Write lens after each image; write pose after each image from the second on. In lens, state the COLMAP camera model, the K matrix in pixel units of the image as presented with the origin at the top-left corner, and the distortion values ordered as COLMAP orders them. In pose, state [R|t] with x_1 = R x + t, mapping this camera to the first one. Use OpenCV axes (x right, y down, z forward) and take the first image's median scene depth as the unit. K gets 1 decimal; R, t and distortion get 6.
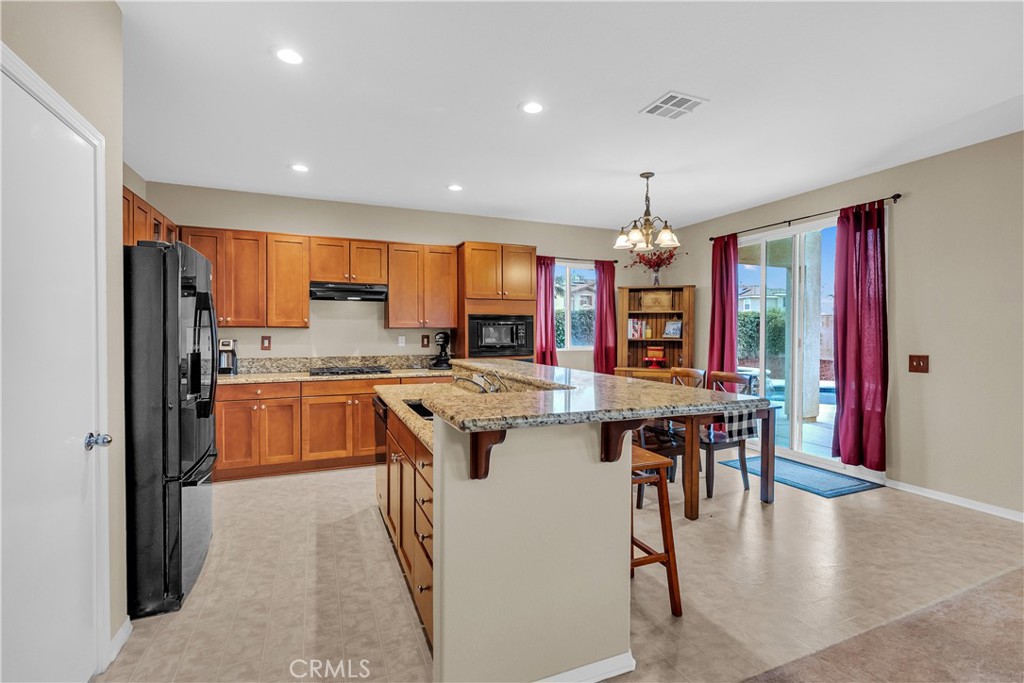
lens RADIAL K [[461.2, 0, 505.3], [0, 461.2, 339.6], [0, 0, 1]] dist [0.002529, 0.000334]
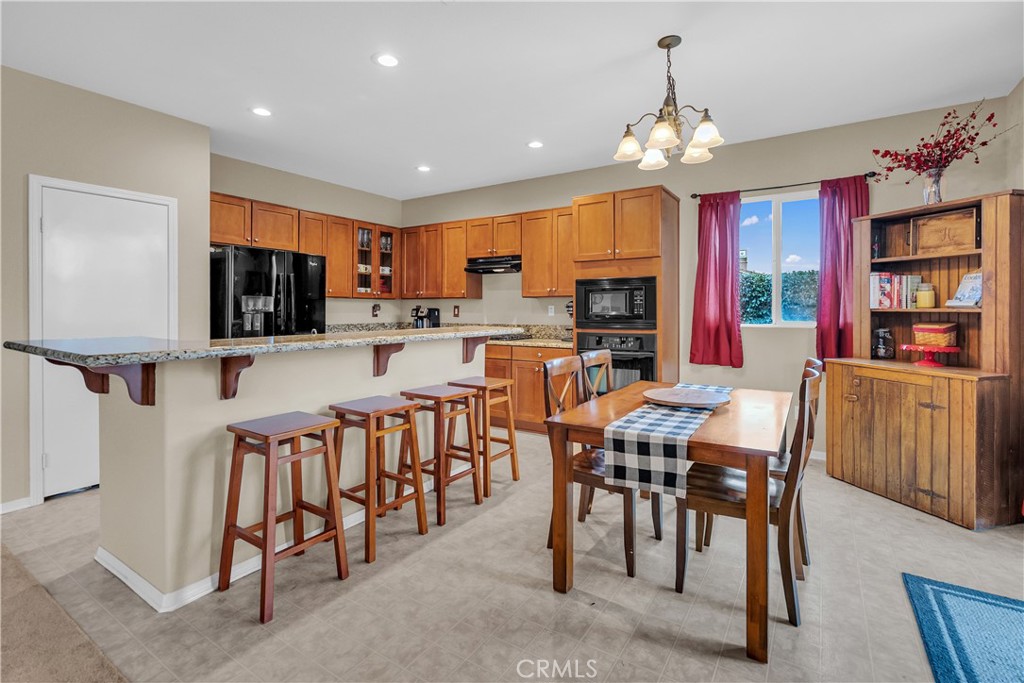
lens RADIAL K [[472.5, 0, 512.0], [0, 472.5, 311.0], [0, 0, 1]] dist [-0.002345, -0.000219]
pose [[0.568425, 0.002939, -0.822730, 0.585638], [-0.013759, 0.999888, -0.005935, 0.011996], [0.822620, 0.014693, 0.568401, 0.381779]]
